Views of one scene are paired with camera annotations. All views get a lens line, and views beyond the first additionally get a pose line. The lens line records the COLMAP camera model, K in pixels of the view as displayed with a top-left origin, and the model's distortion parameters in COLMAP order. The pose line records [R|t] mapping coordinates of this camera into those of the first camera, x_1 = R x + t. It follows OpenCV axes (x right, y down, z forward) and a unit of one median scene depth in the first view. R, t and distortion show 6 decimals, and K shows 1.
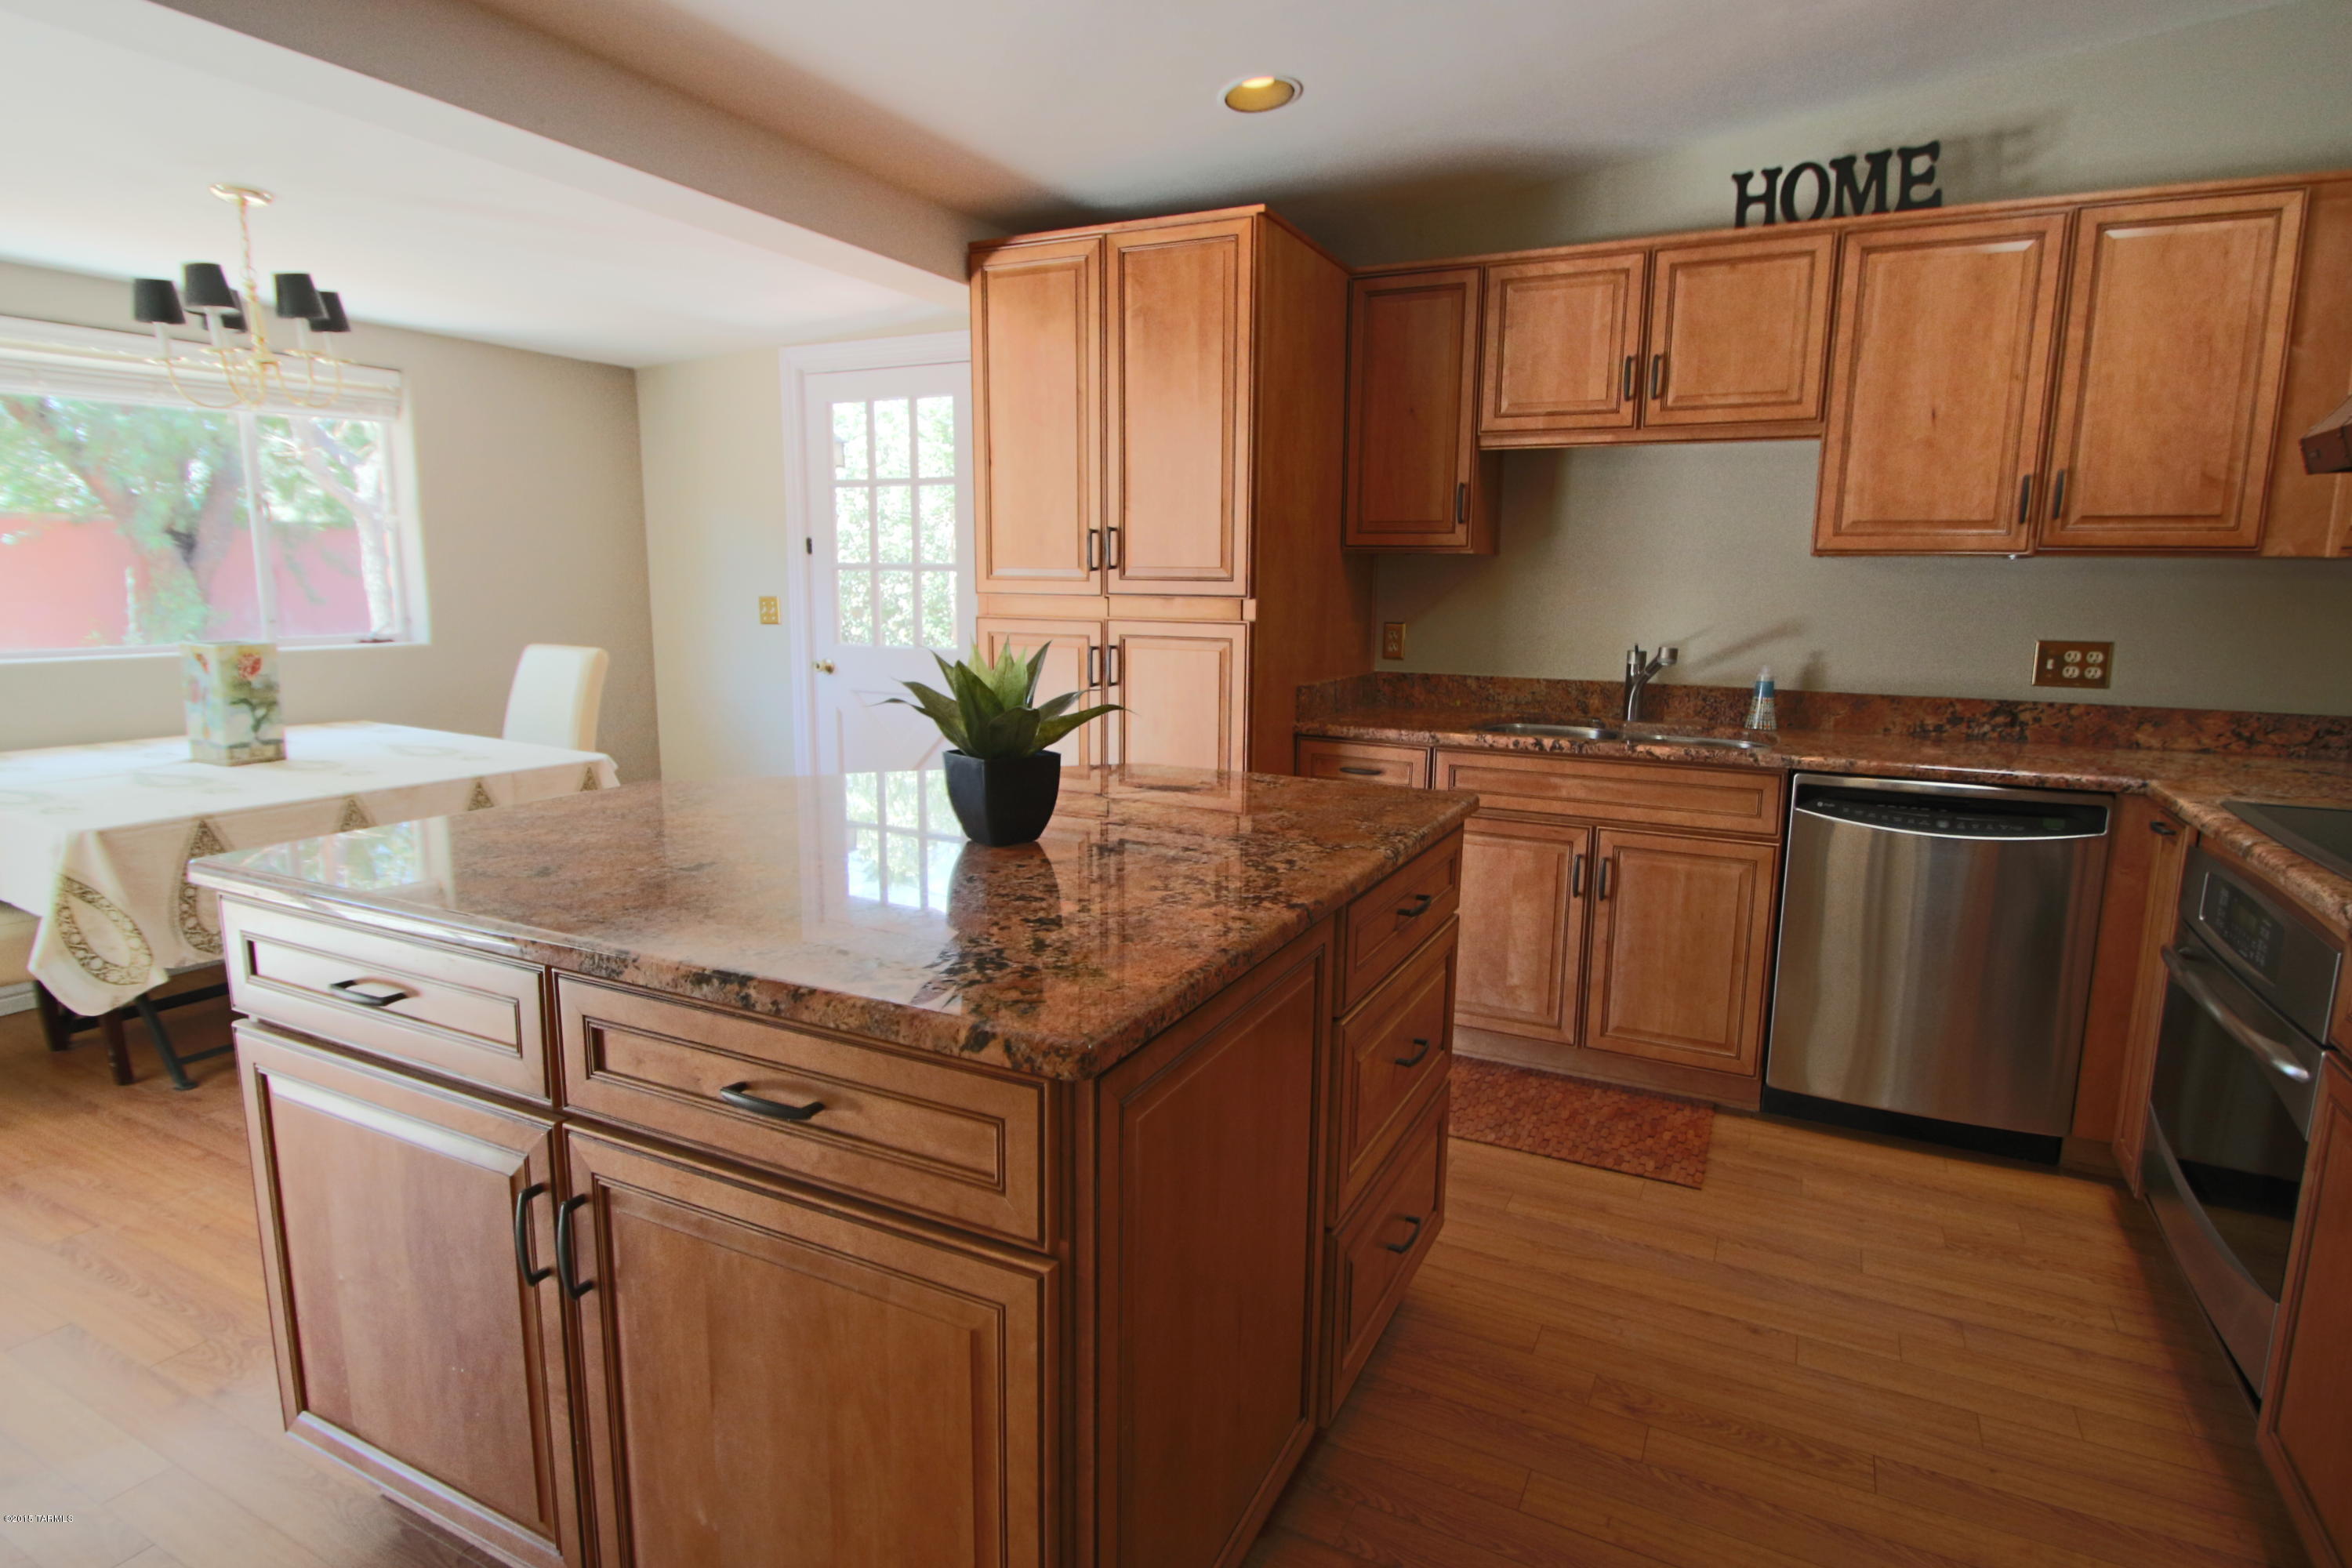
lens RADIAL K [[1217.4, 0, 1214.5], [0, 1217.4, 781.2], [0, 0, 1]] dist [0.014273, -0.018074]
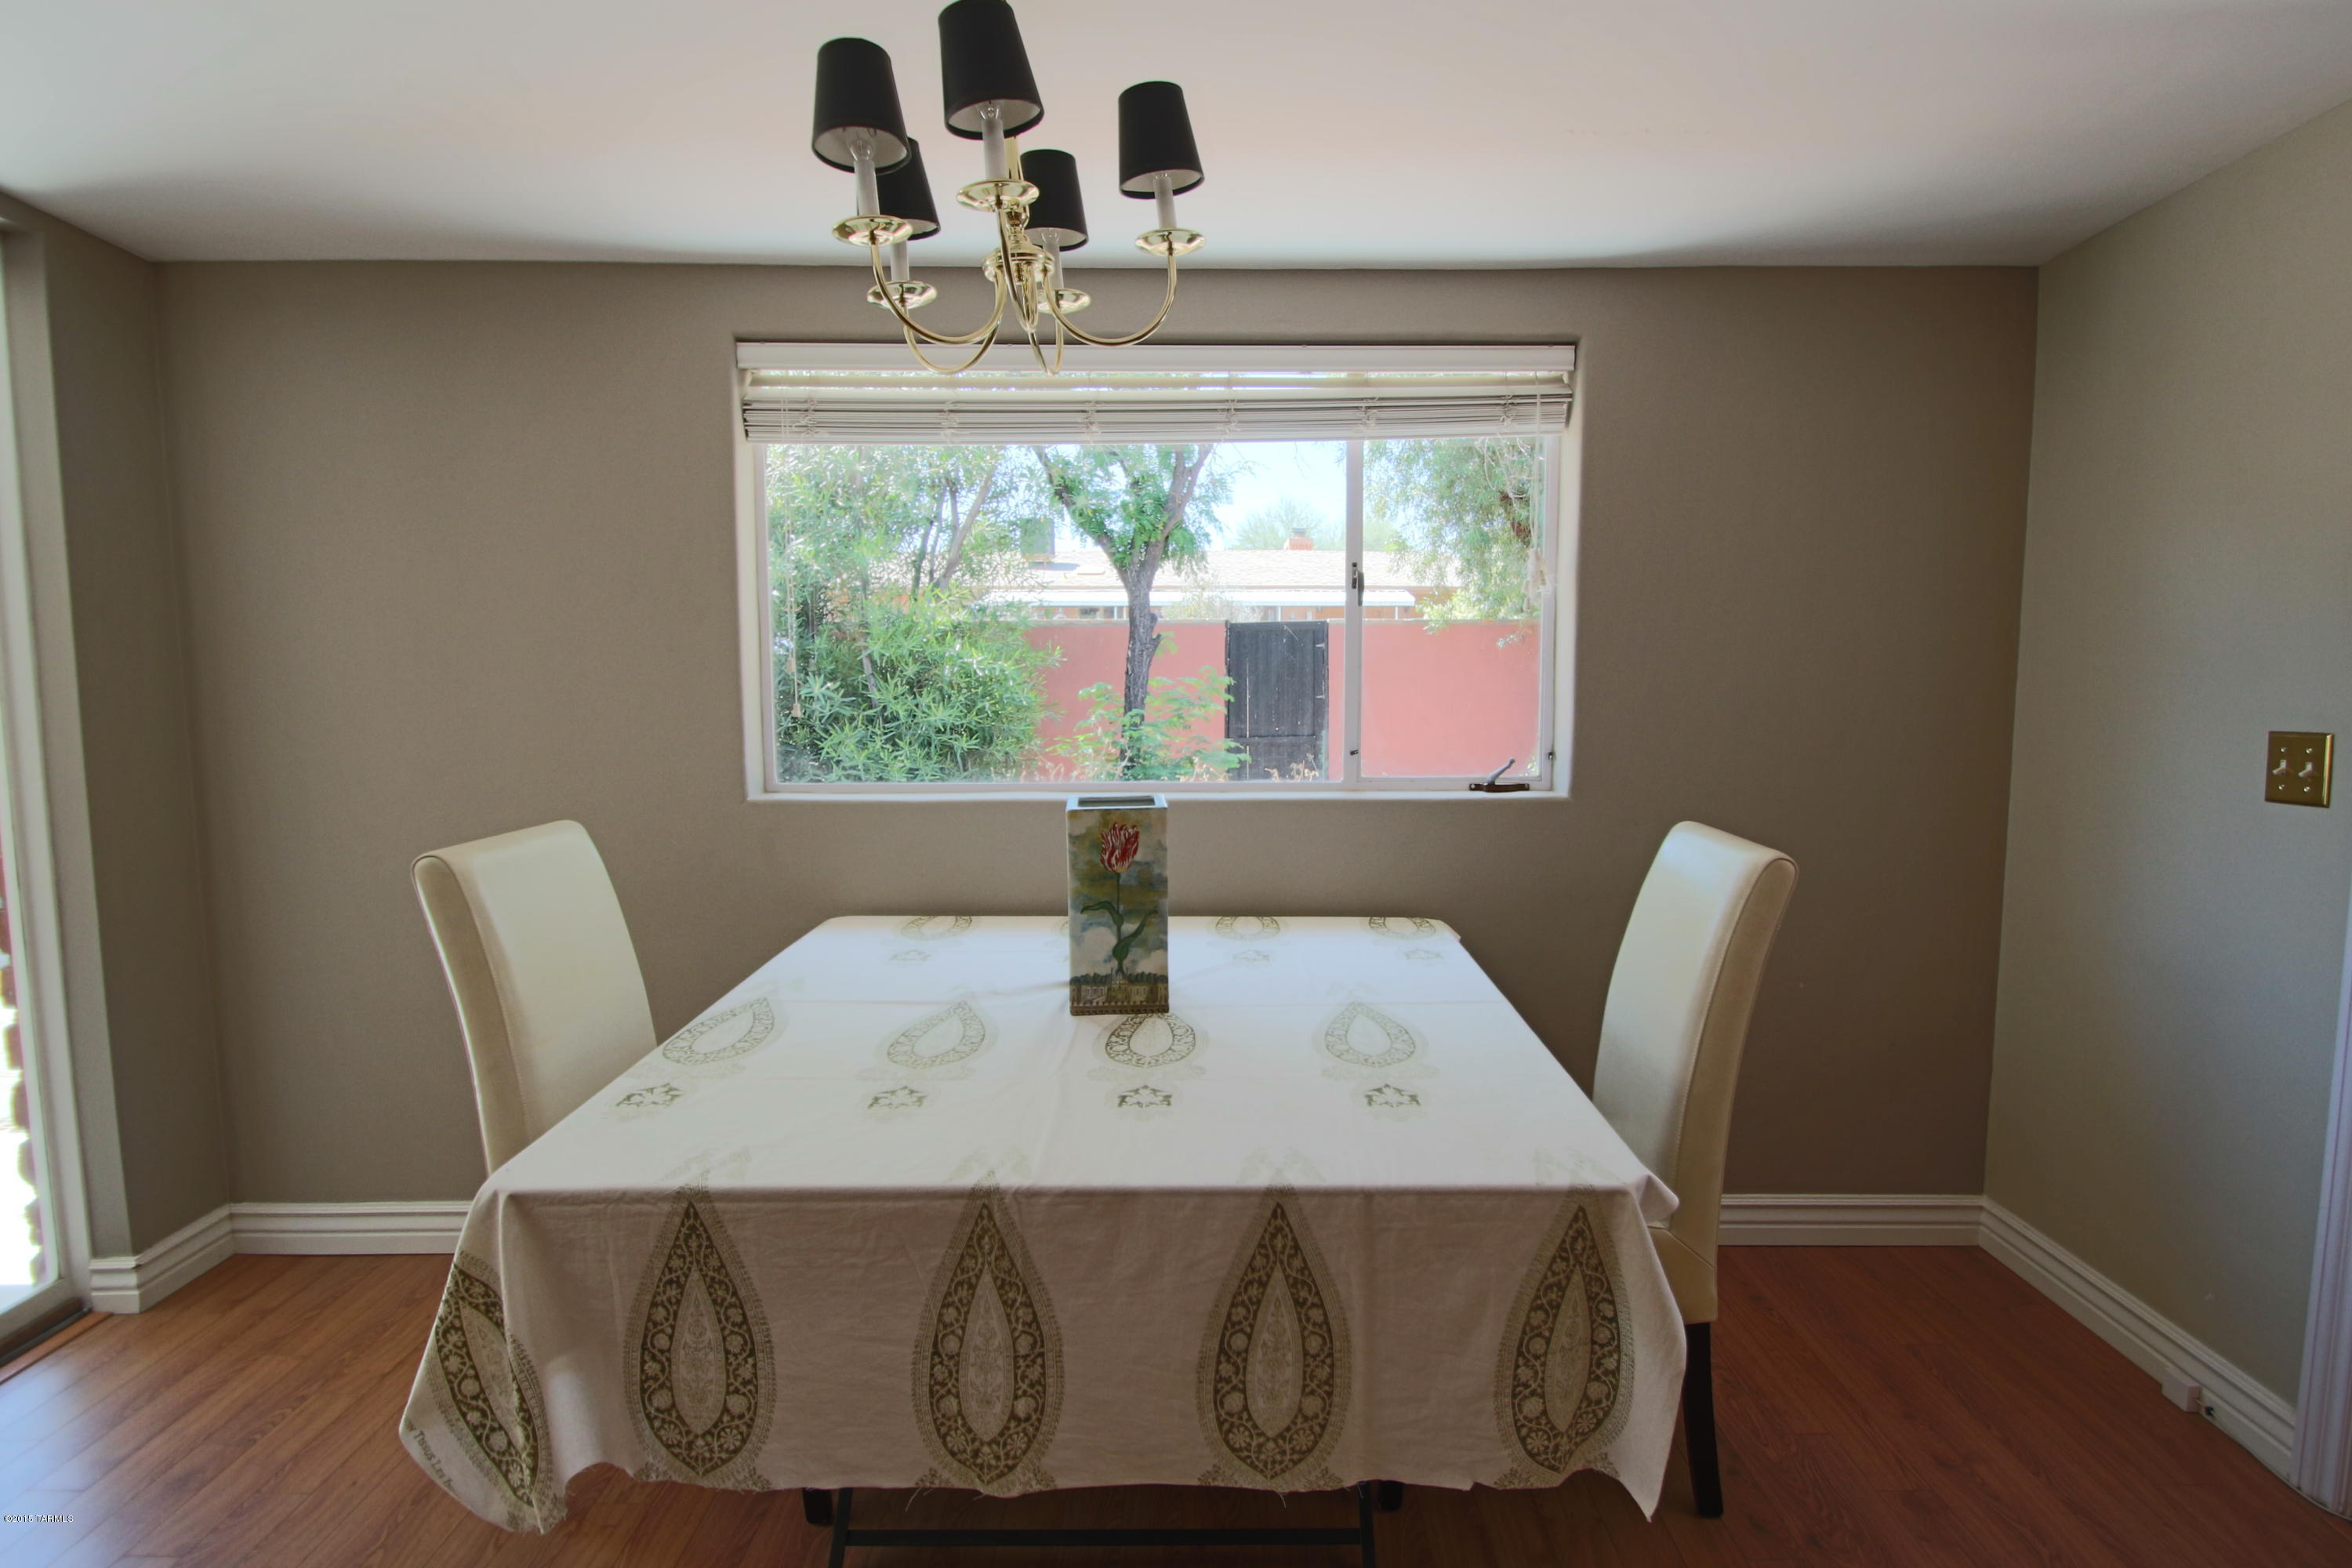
lens RADIAL K [[1217.4, 0, 1214.5], [0, 1217.4, 781.2], [0, 0, 1]] dist [0.014273, -0.018074]
pose [[0.450904, 0.073325, -0.889556, -0.290240], [-0.138936, 0.990238, 0.011199, -0.152609], [0.881693, 0.118542, 0.456689, 0.857059]]
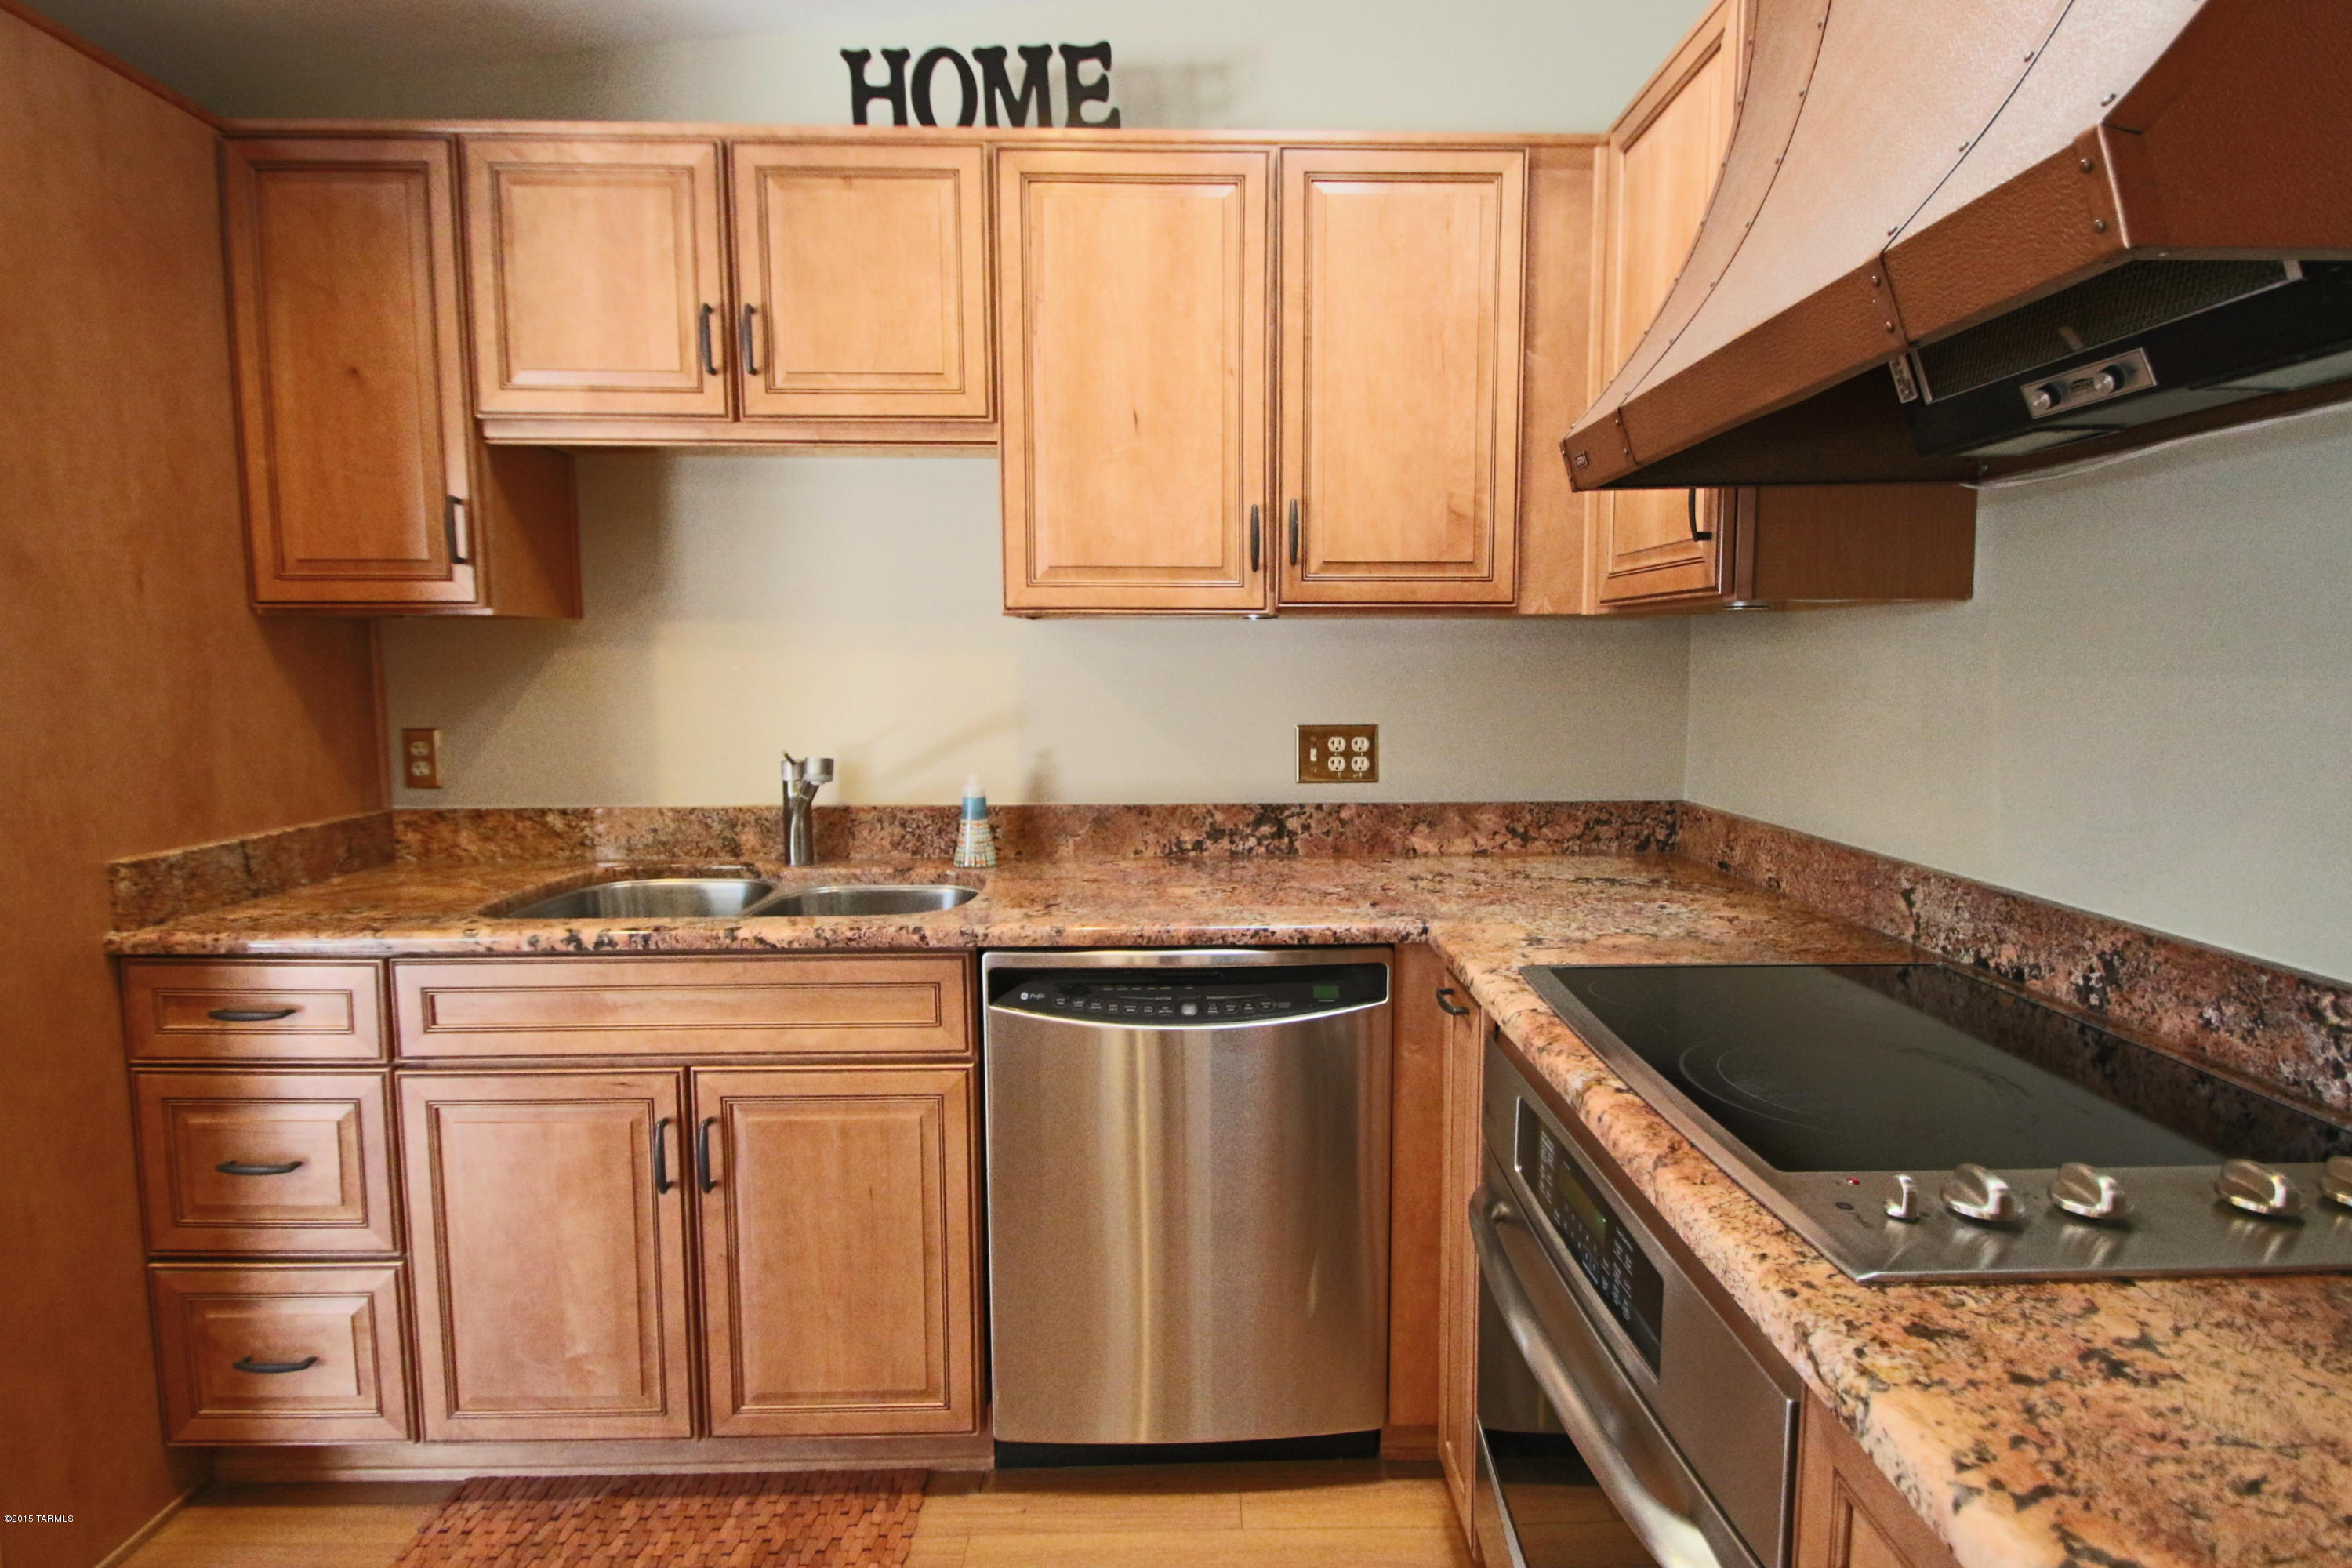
lens RADIAL K [[1217.4, 0, 1214.5], [0, 1217.4, 781.2], [0, 0, 1]] dist [0.014273, -0.018074]
pose [[0.884639, -0.060421, 0.462345, 0.273868], [0.089257, 0.995176, -0.040728, -0.054555], [-0.457654, 0.077297, 0.885764, 0.348601]]
